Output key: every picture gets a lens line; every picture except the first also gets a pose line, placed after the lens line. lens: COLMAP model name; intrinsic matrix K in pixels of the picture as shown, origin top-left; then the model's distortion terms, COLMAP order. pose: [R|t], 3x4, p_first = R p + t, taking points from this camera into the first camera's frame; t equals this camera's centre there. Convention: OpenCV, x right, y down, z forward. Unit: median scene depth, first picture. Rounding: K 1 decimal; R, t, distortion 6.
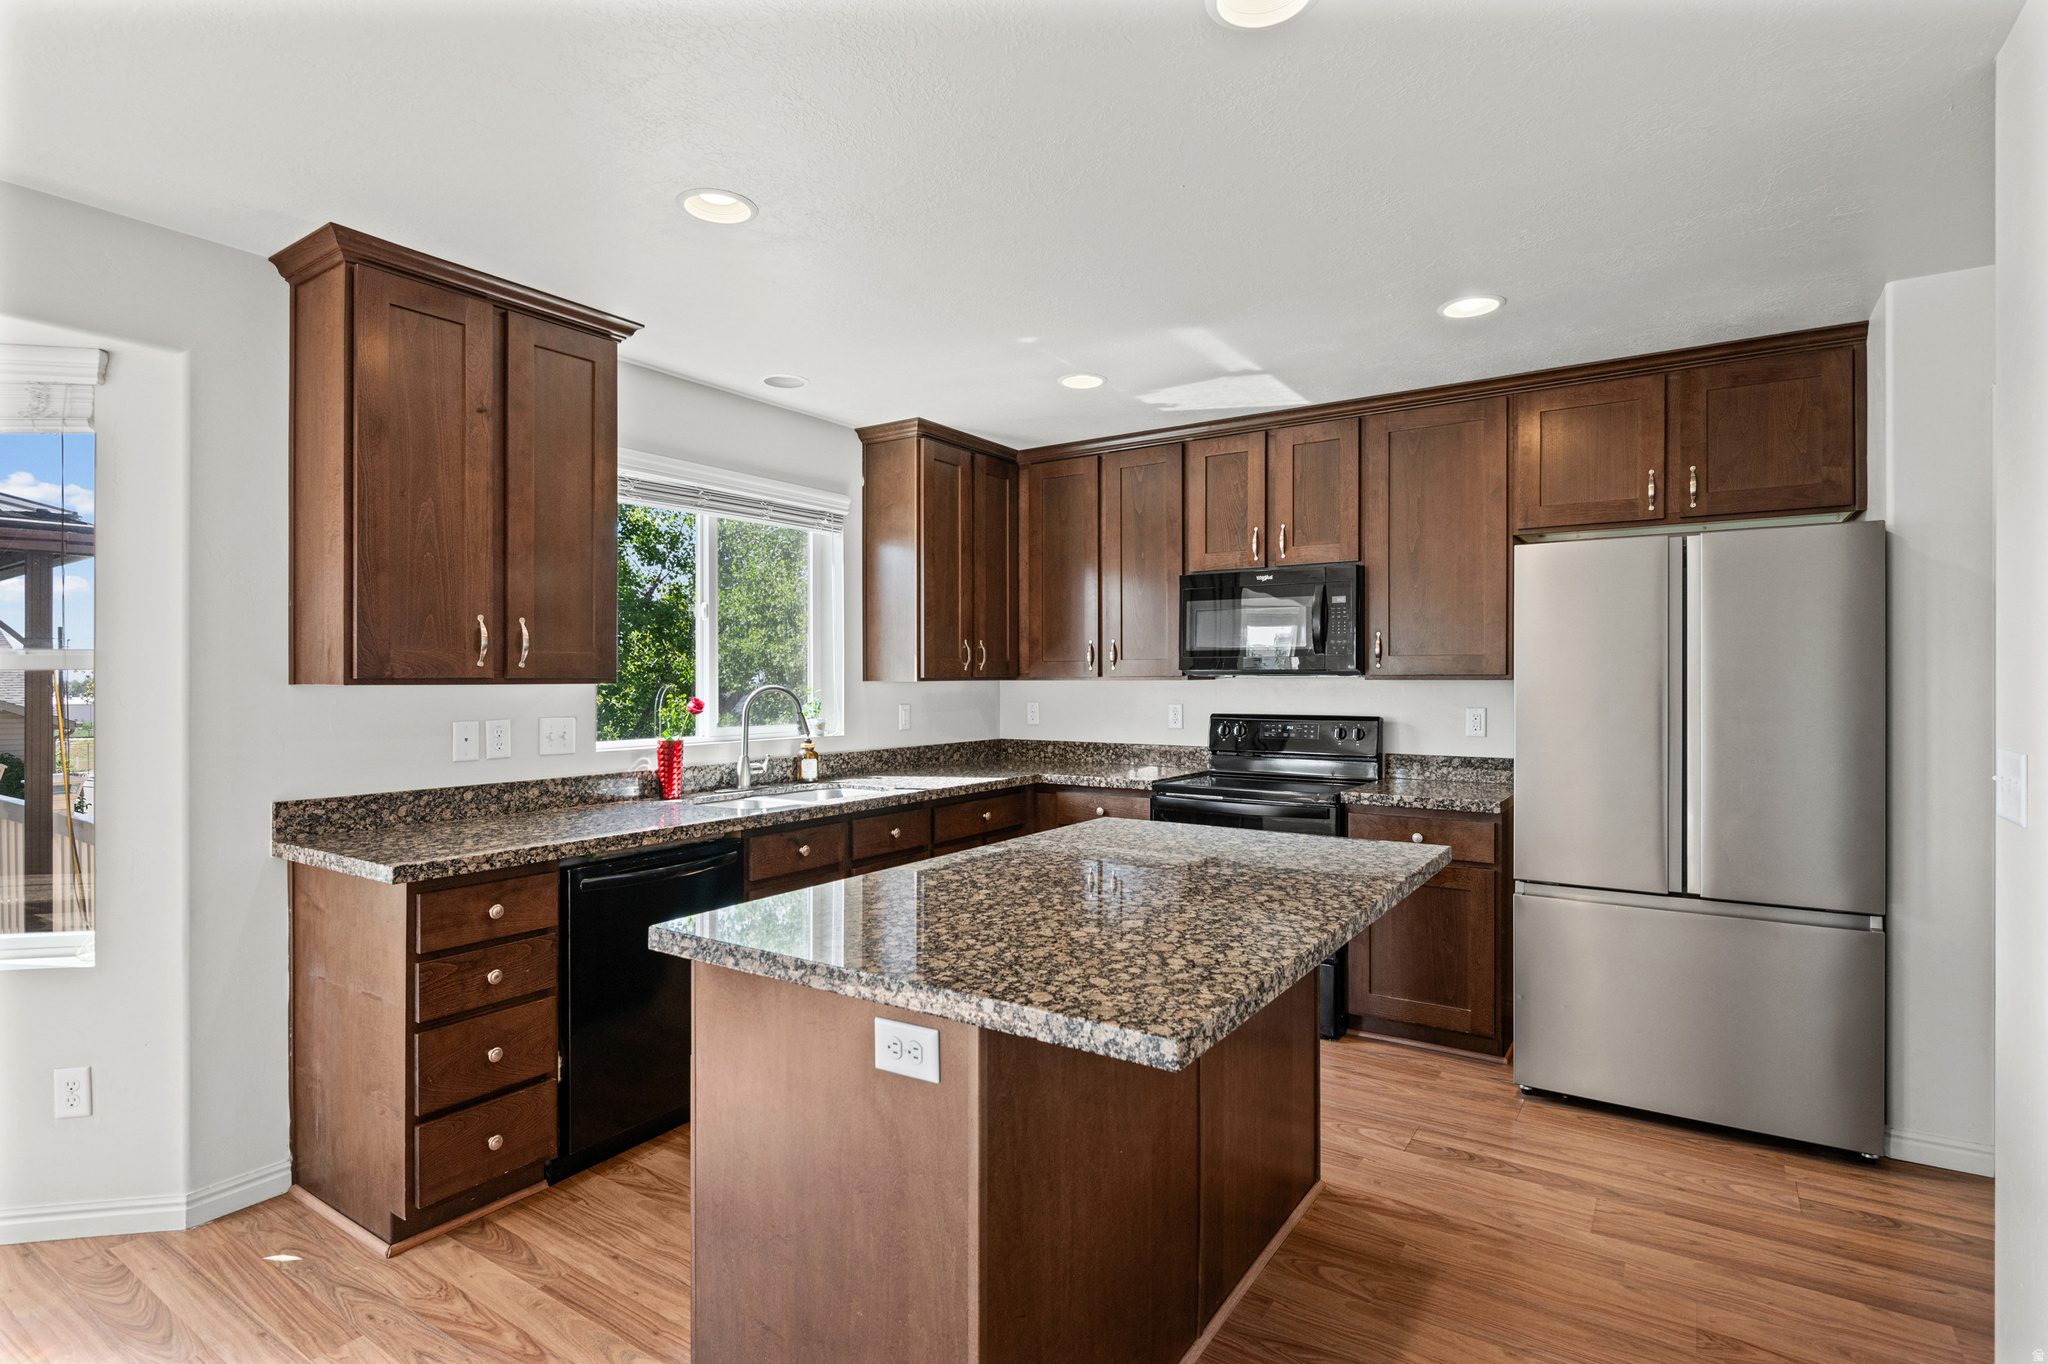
lens RADIAL K [[997.0, 0, 1025.6], [0, 997.0, 687.4], [0, 0, 1]] dist [0.001306, -0.000964]
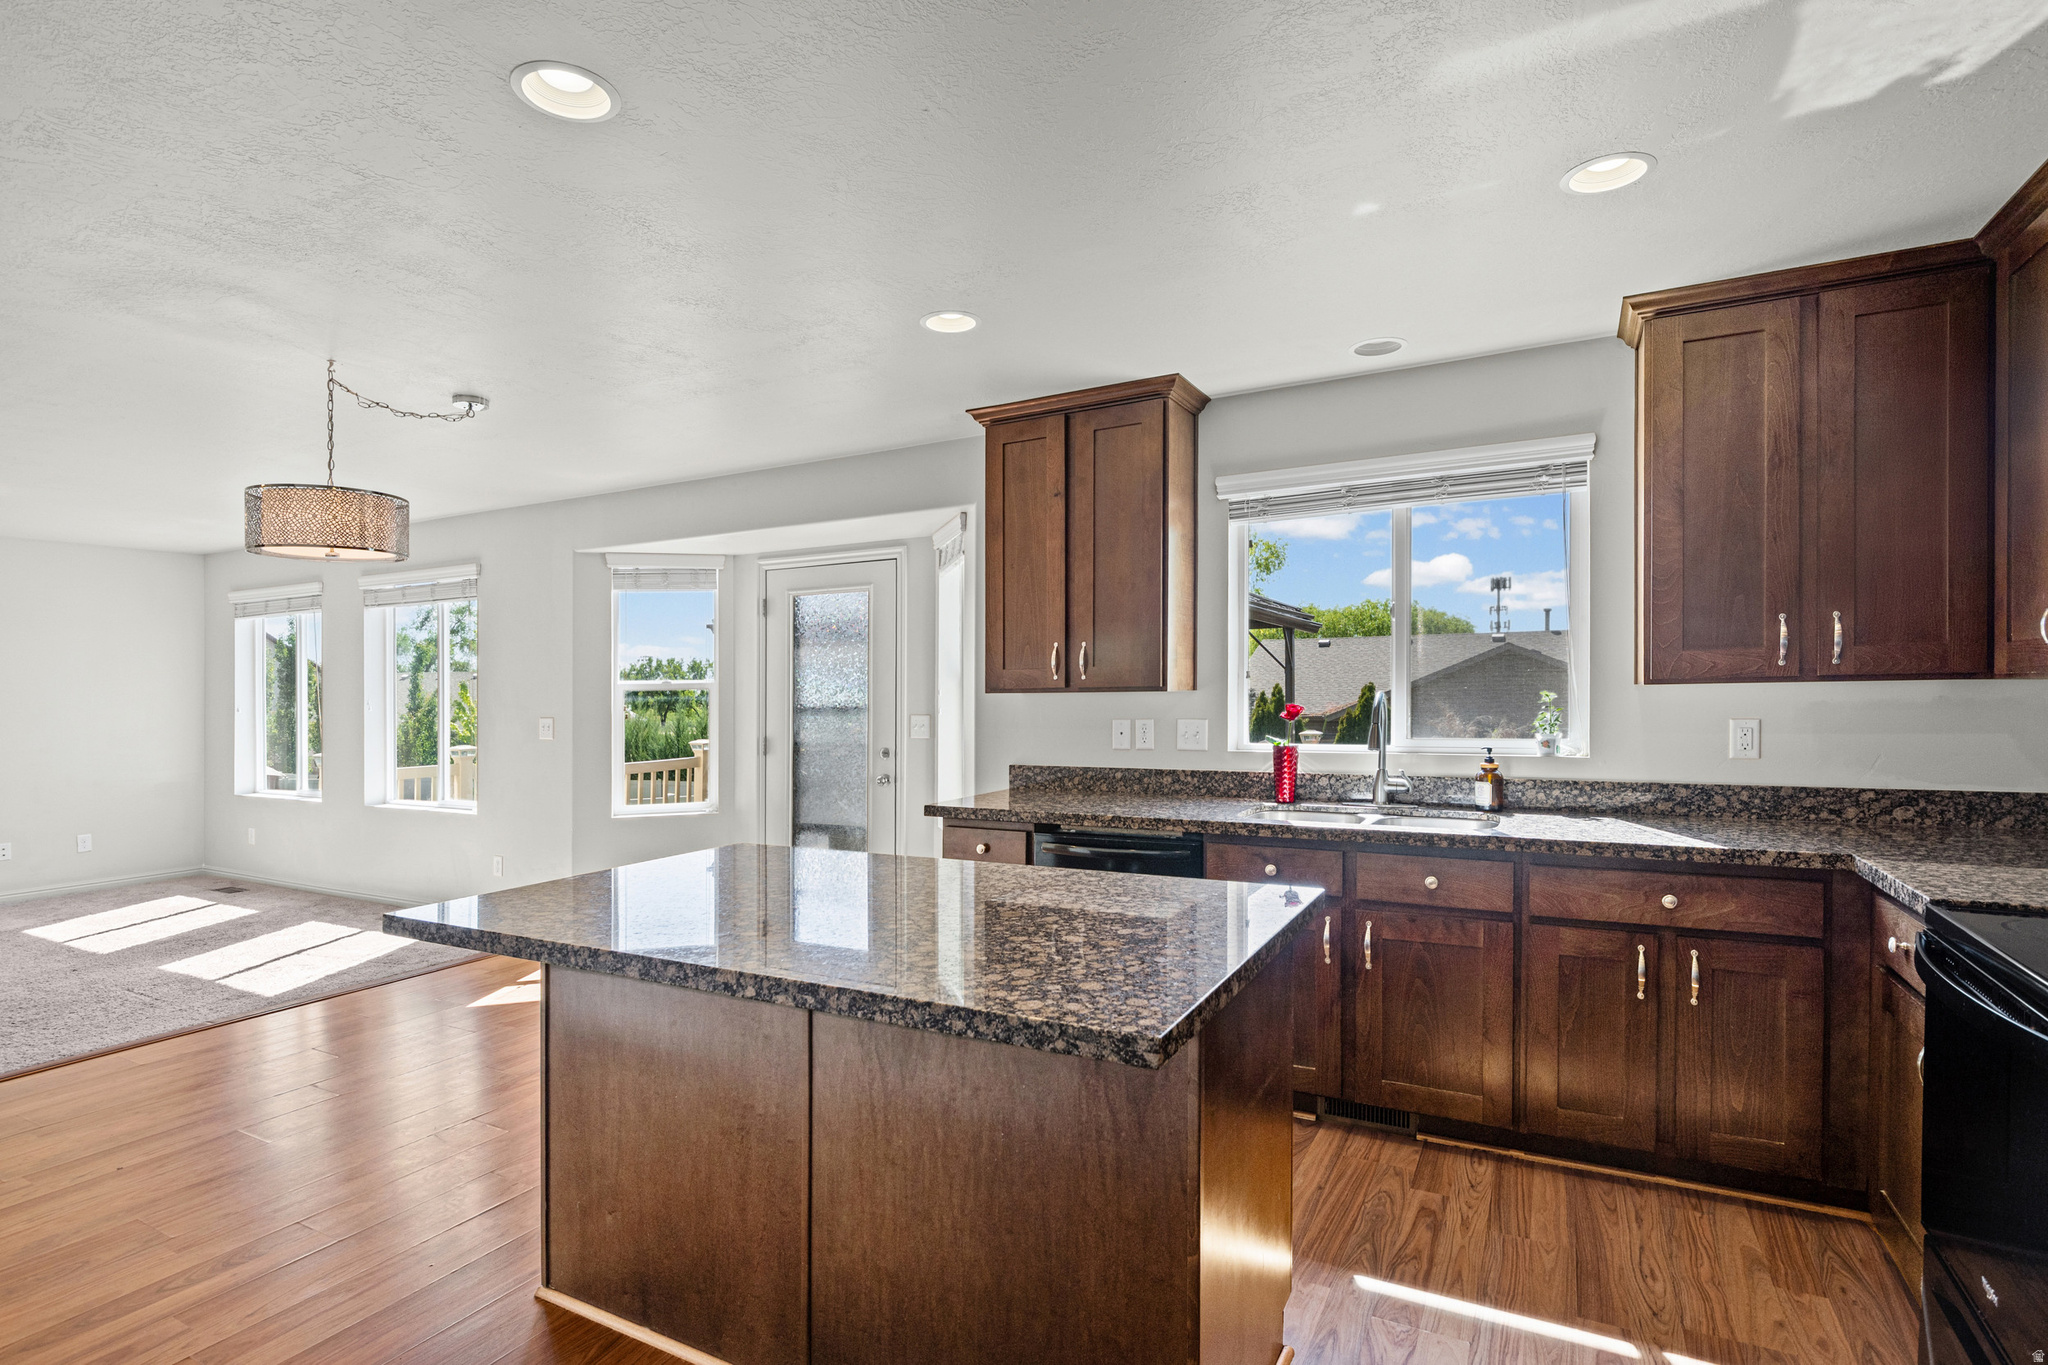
lens RADIAL K [[997.0, 0, 1030.0], [0, 997.0, 698.1], [0, 0, 1]] dist [0.001306, -0.000964]
pose [[0.102291, 0.007130, -0.994729, 0.642581], [0.002909, 0.999968, 0.007466, -0.004345], [0.994750, -0.003657, 0.102267, 0.639280]]
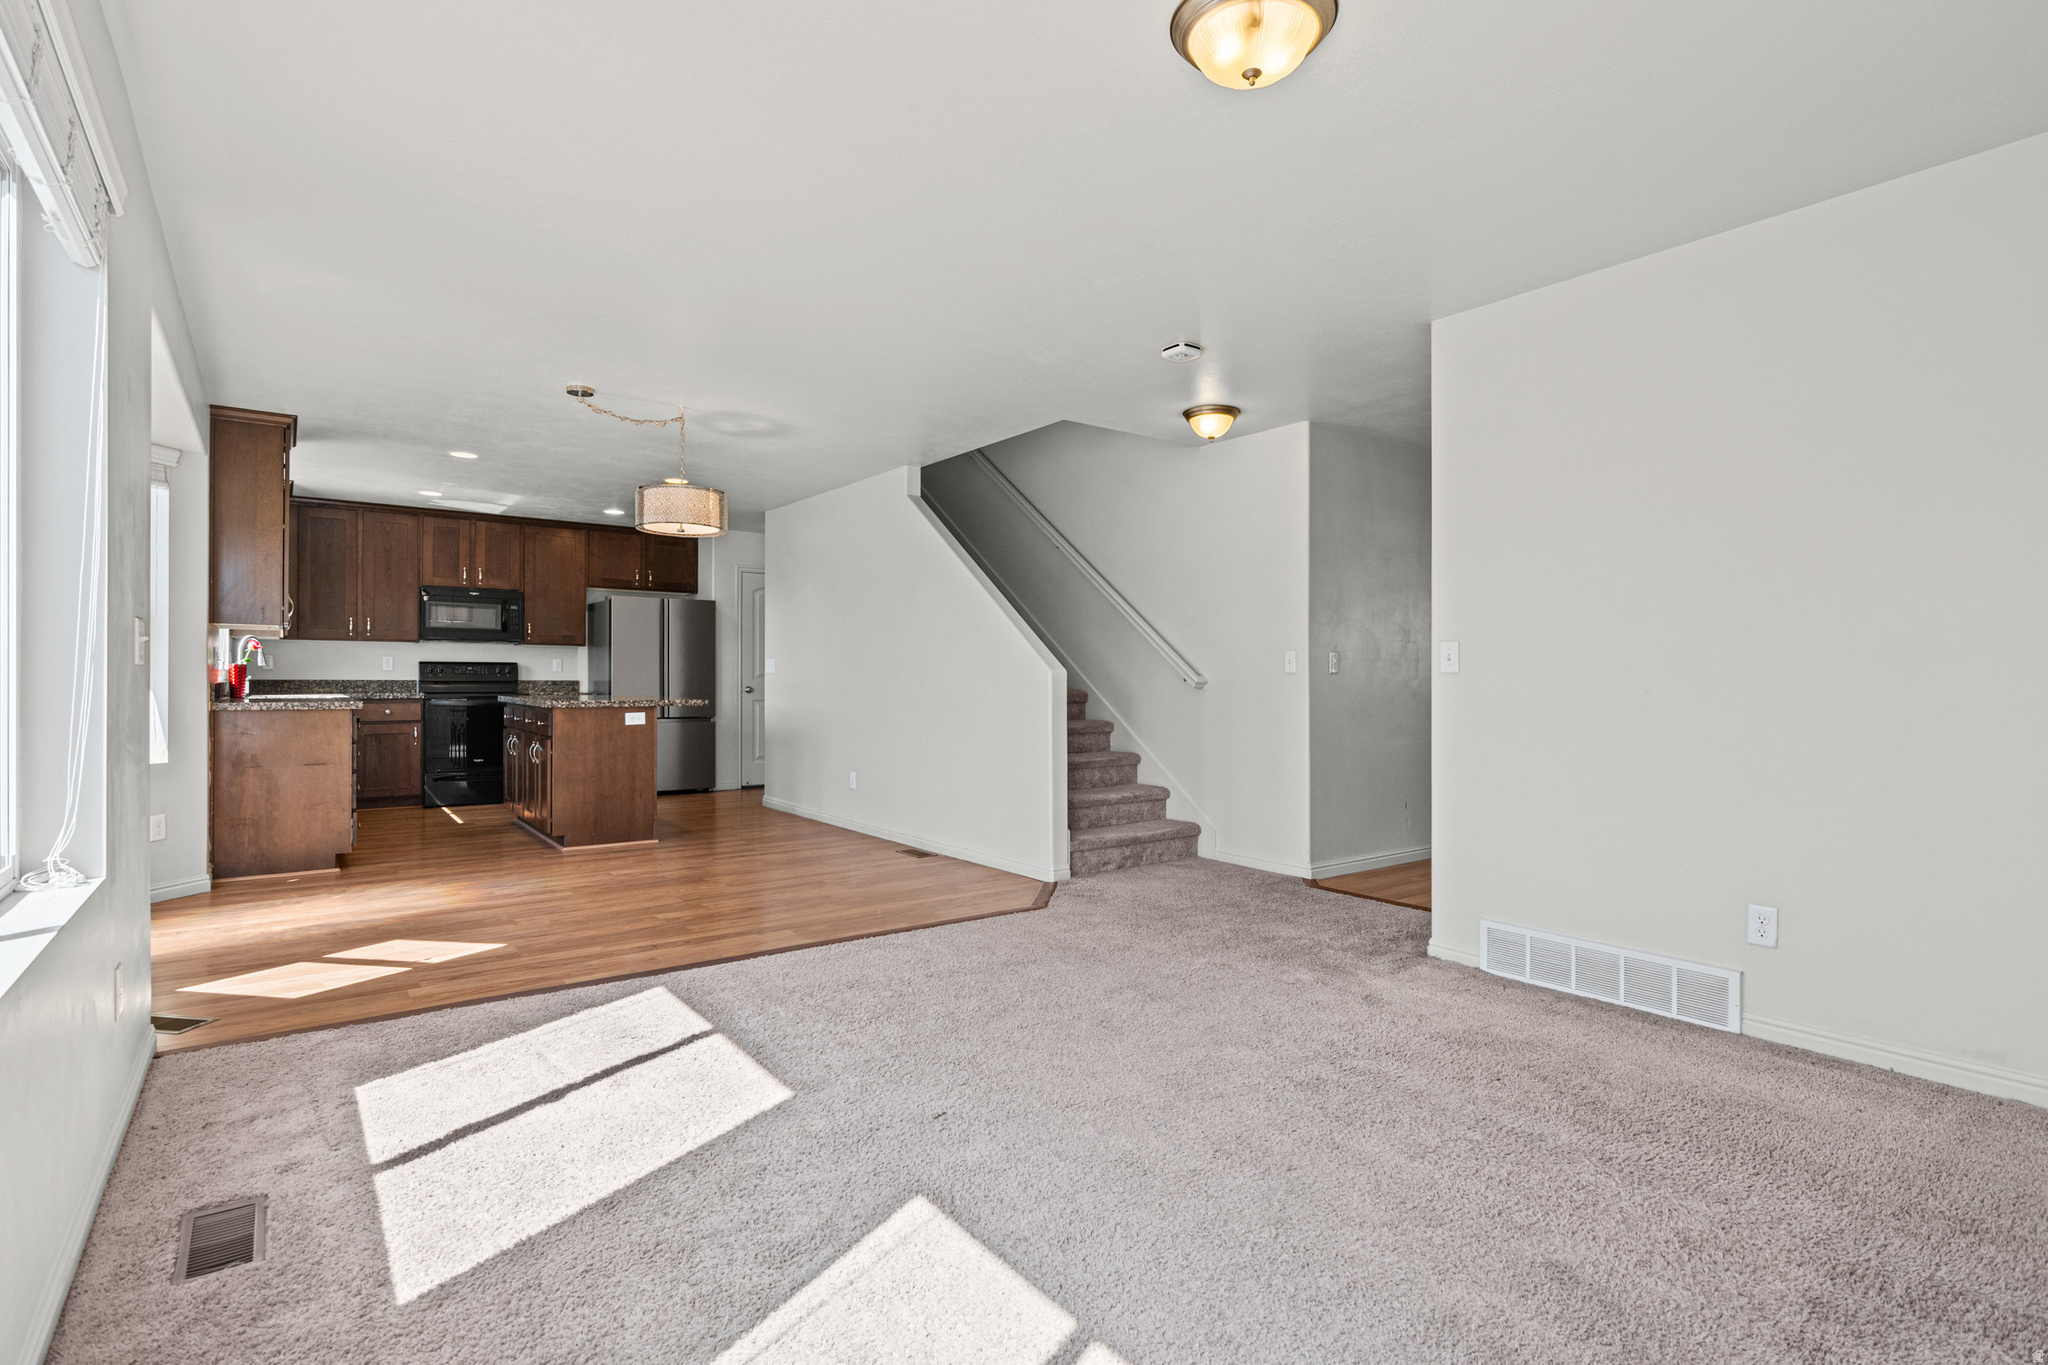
lens RADIAL K [[997.0, 0, 1025.4], [0, 997.0, 680.4], [0, 0, 1]] dist [0.001306, -0.000964]
pose [[0.340549, 0.001579, 0.940225, -1.324128], [-0.002929, 0.999996, -0.000619, 0.067306], [-0.940222, -0.002543, 0.340552, -0.773309]]
